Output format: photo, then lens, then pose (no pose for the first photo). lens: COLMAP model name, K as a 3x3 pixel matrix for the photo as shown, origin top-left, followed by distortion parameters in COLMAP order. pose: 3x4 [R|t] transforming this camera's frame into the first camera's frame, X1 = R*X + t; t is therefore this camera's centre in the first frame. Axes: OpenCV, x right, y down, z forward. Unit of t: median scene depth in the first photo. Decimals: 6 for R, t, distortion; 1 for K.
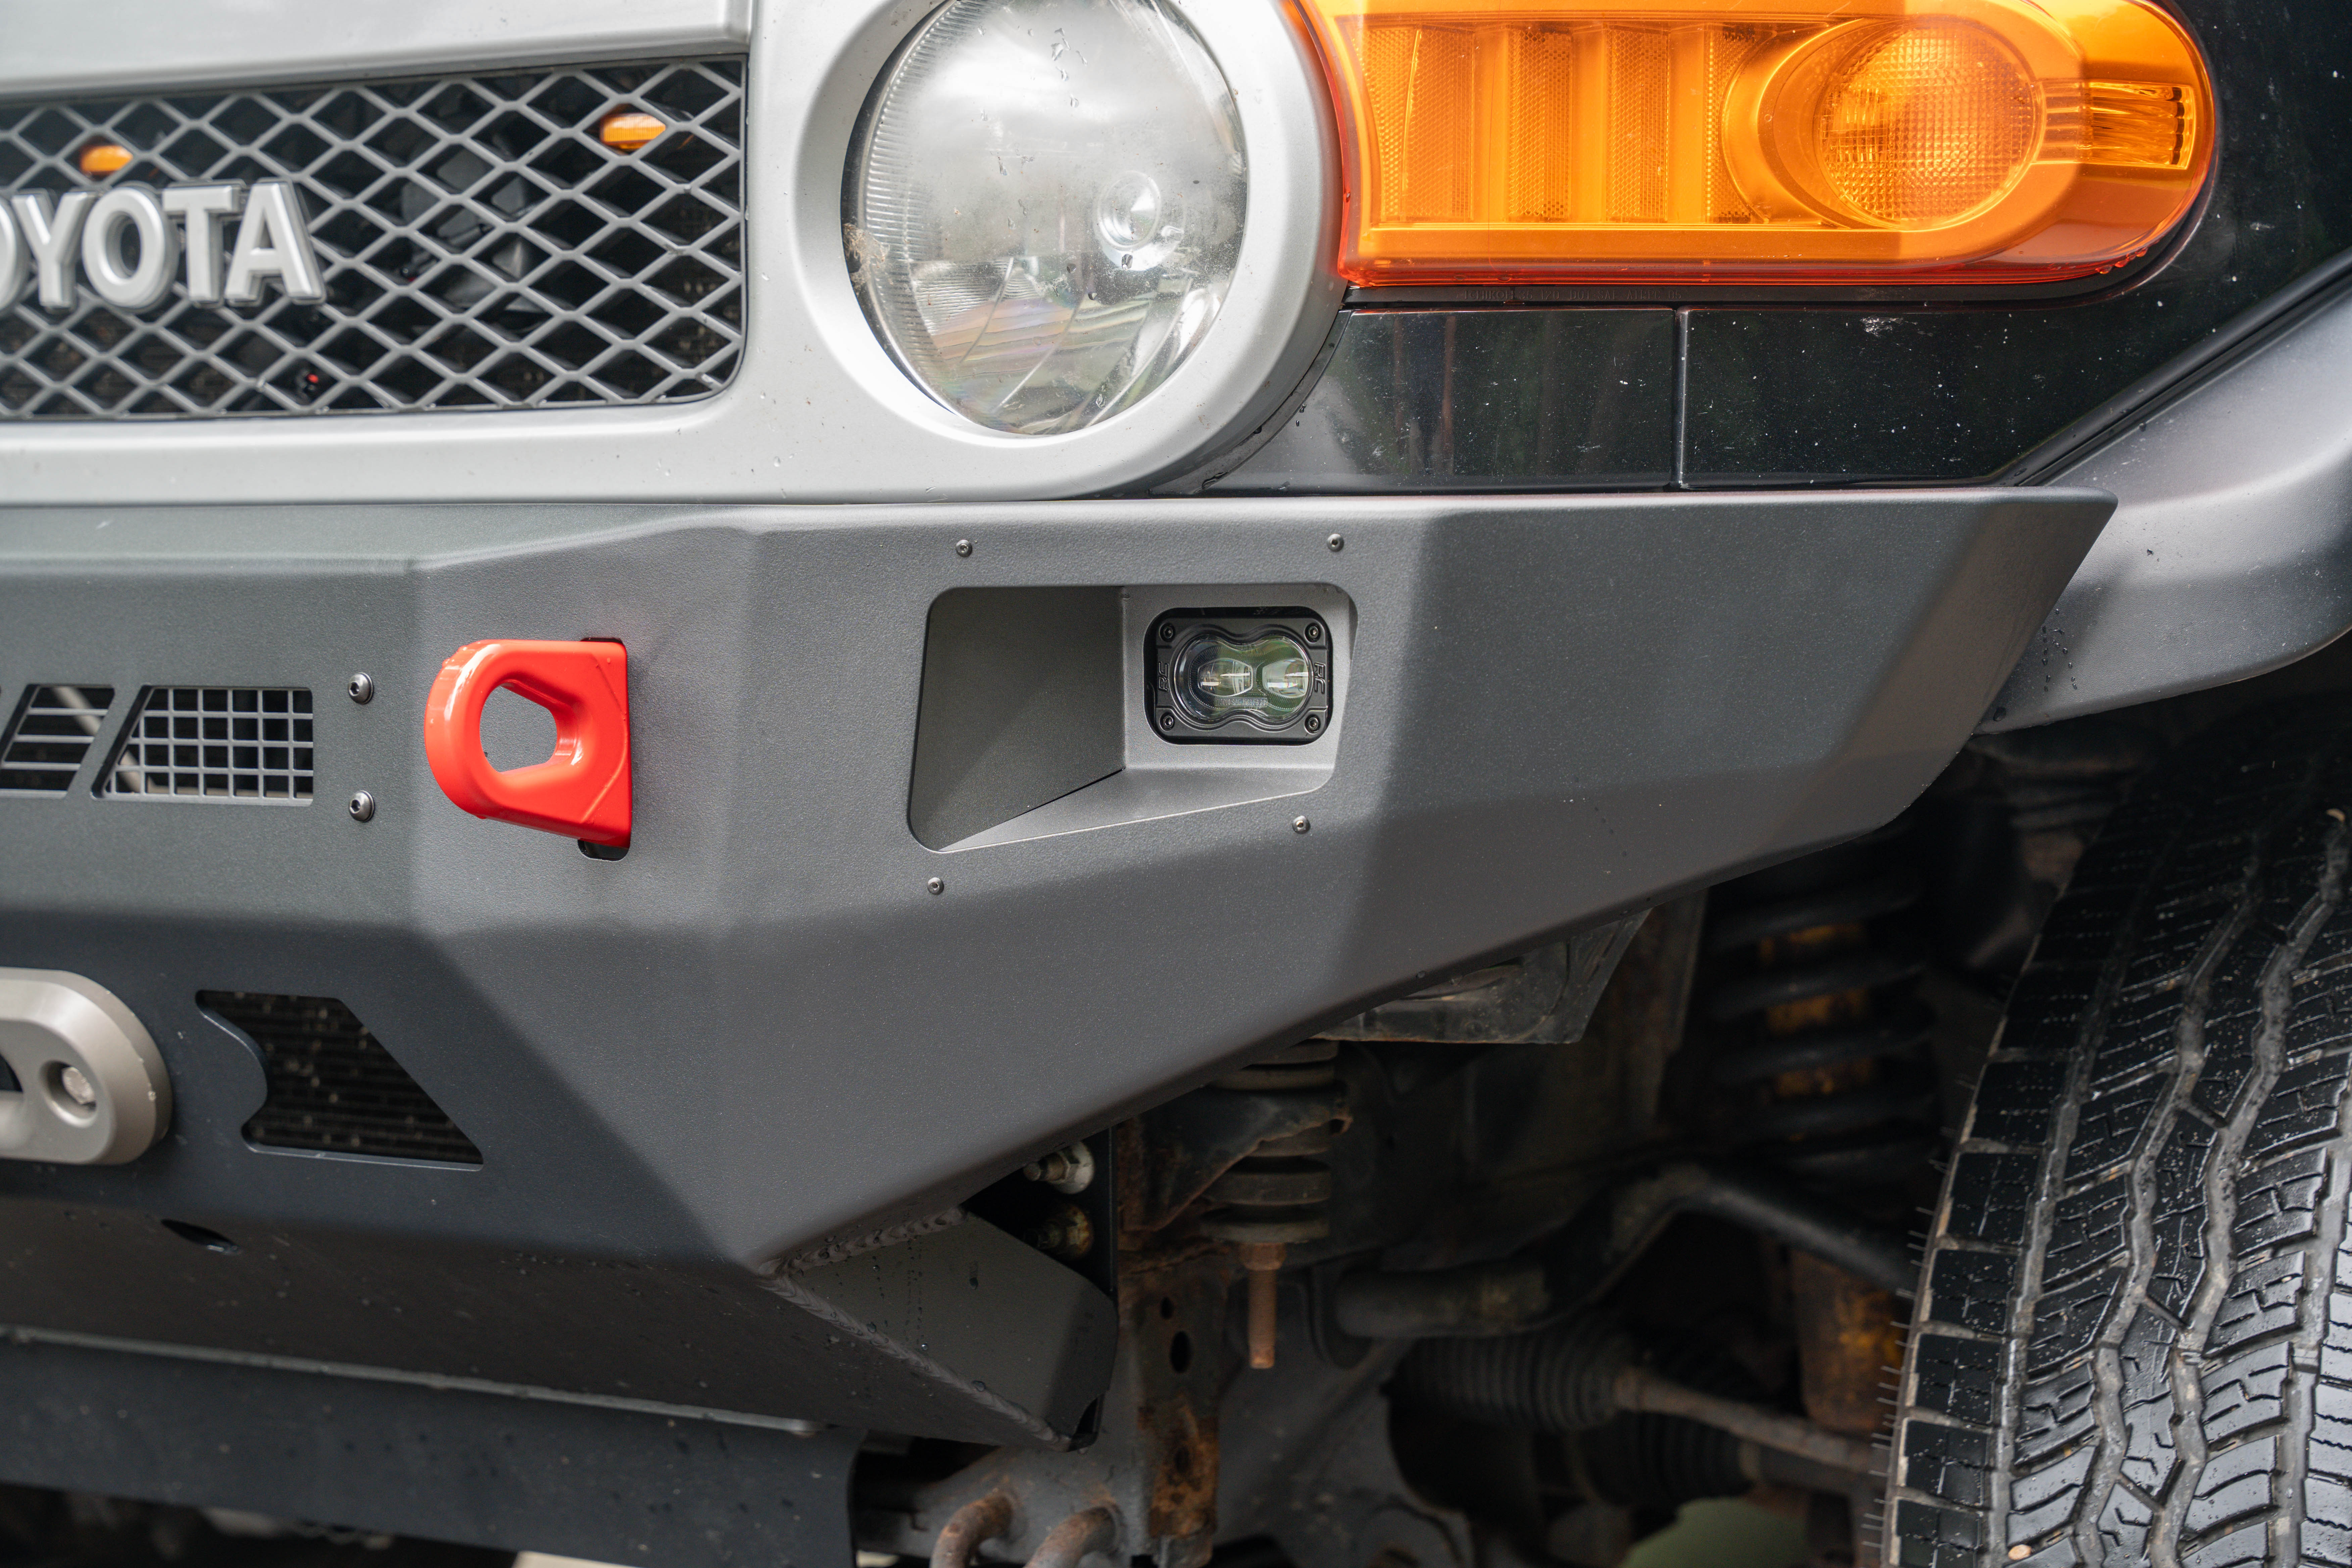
lens RADIAL K [[4538.2, 0, 1176.0], [0, 4538.2, 784.0], [0, 0, 1]] dist [0.256418, 0.135508]
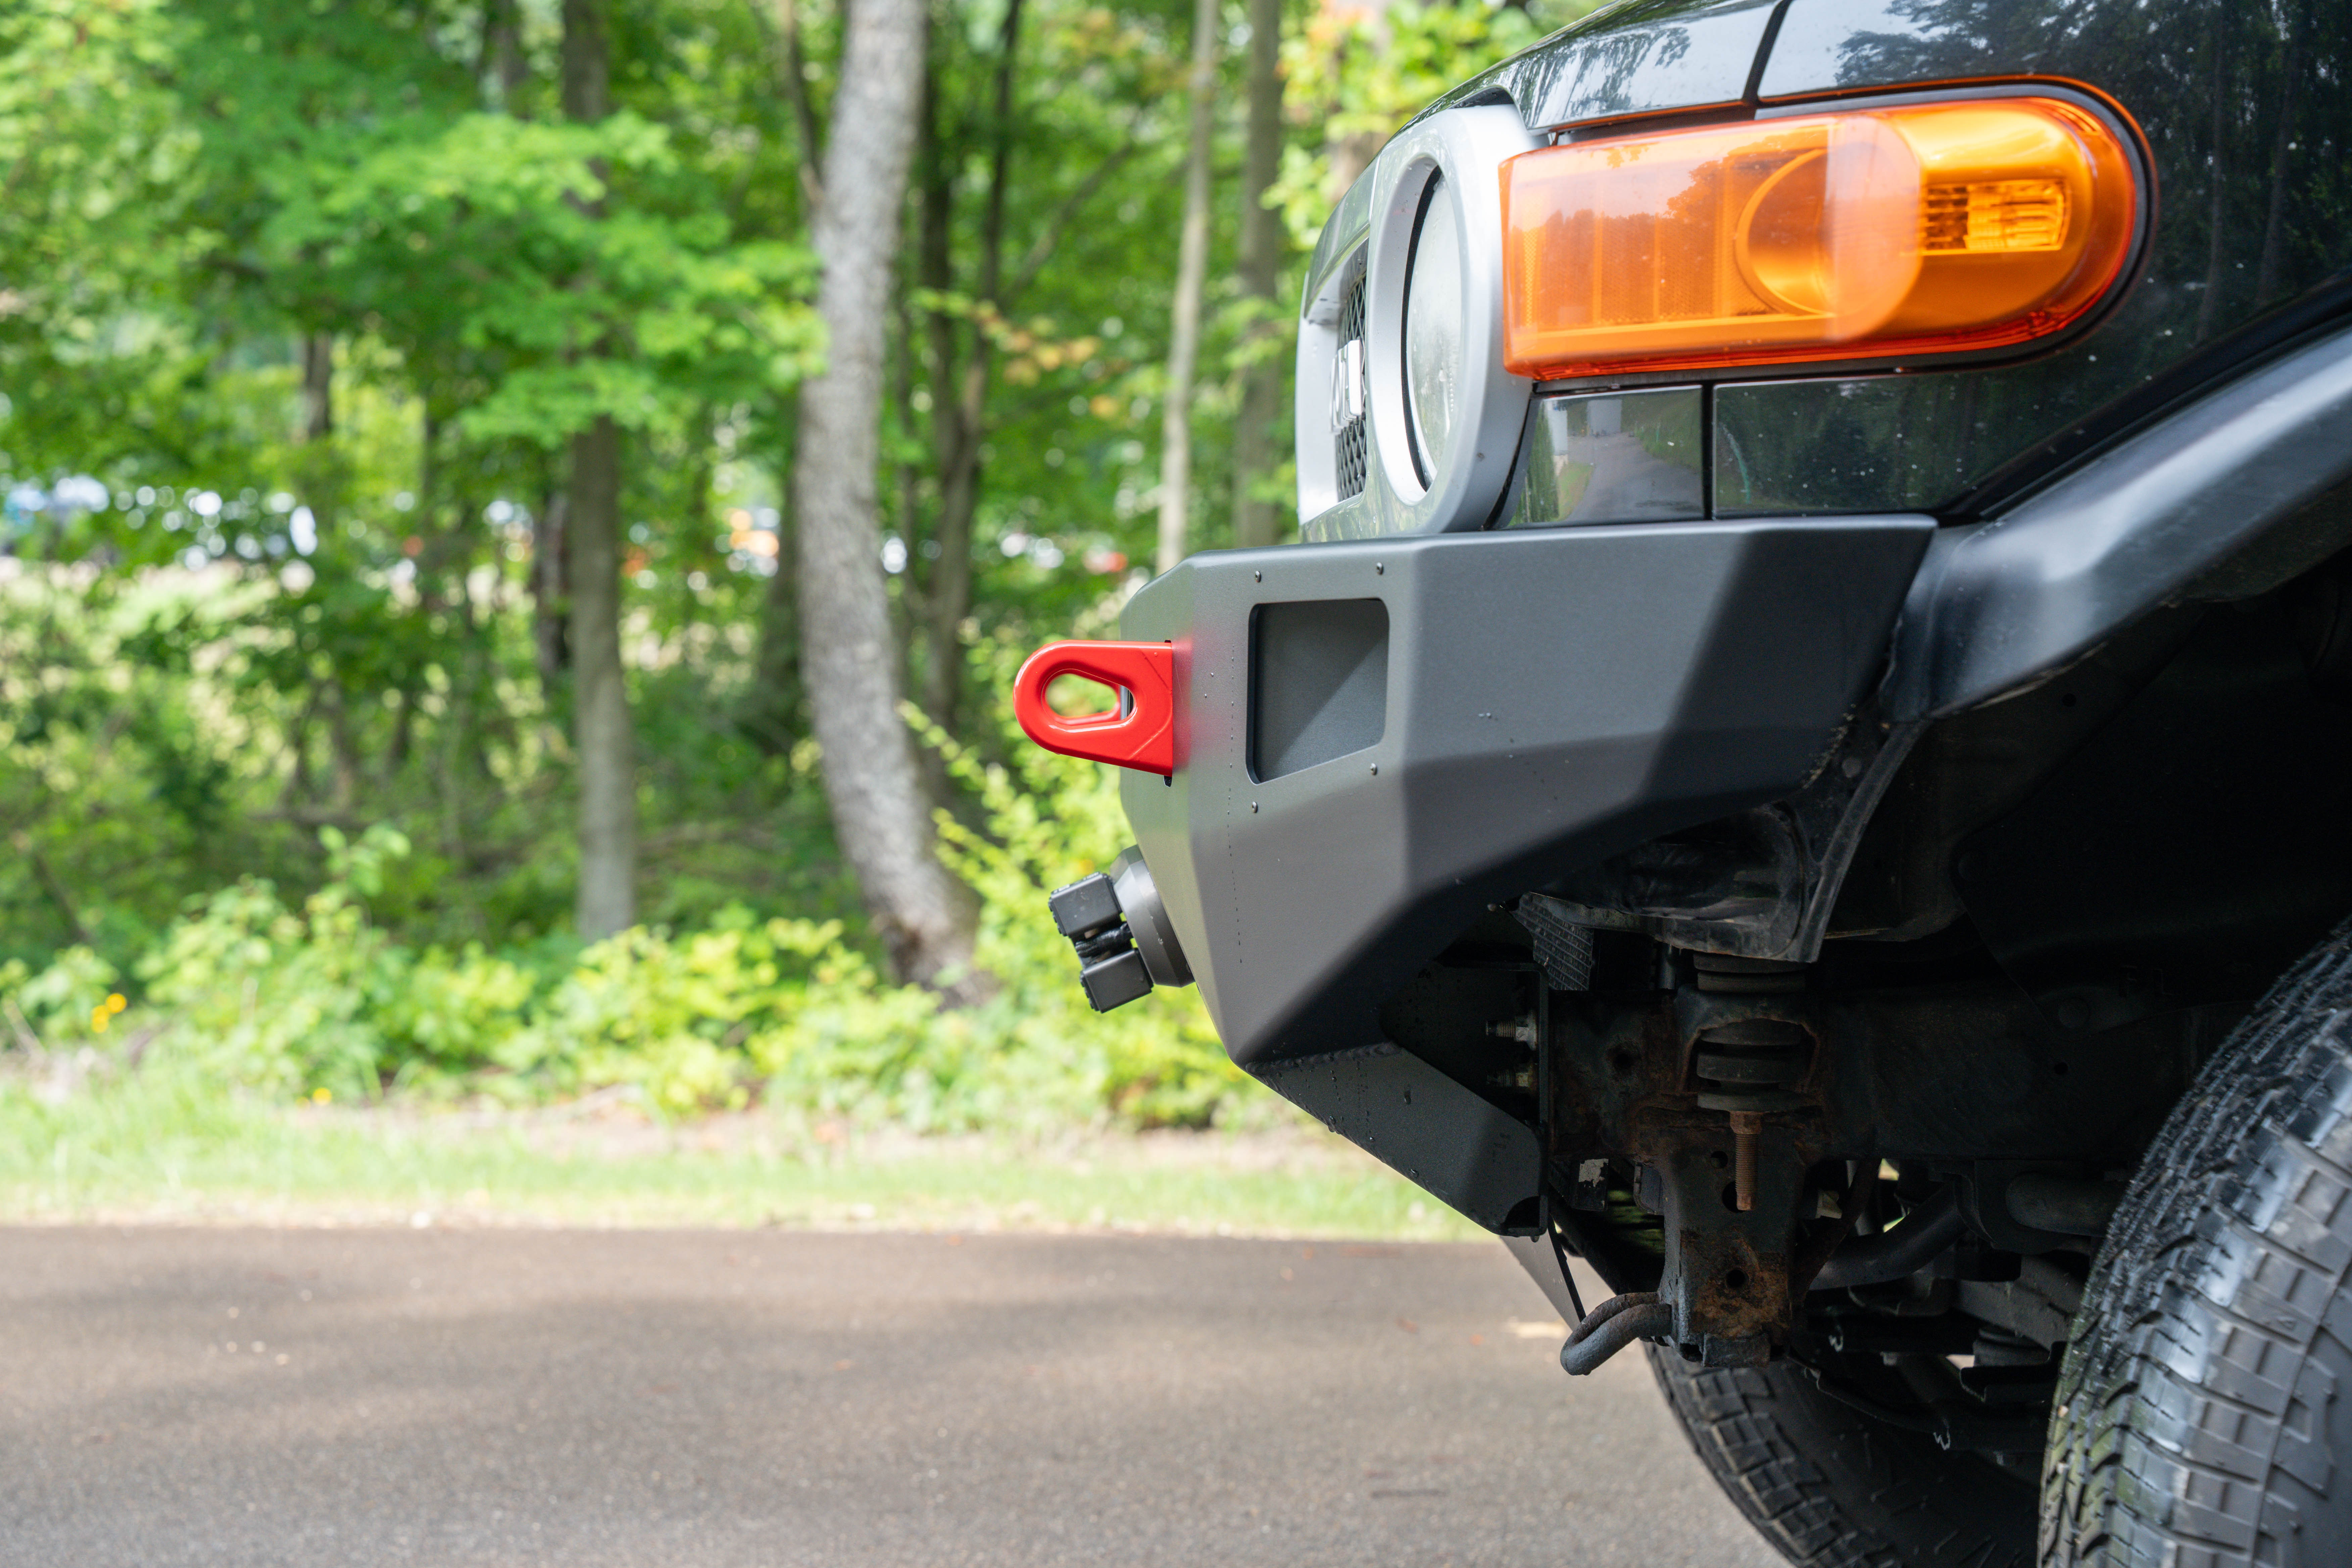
lens RADIAL K [[4538.2, 0, 1176.0], [0, 4538.2, 784.0], [0, 0, 1]] dist [0.256418, 0.135508]
pose [[0.577881, 0.024265, -0.815760, 0.979154], [-0.036310, 0.999333, 0.004004, 0.008401], [0.815313, 0.027307, 0.578376, 0.120172]]
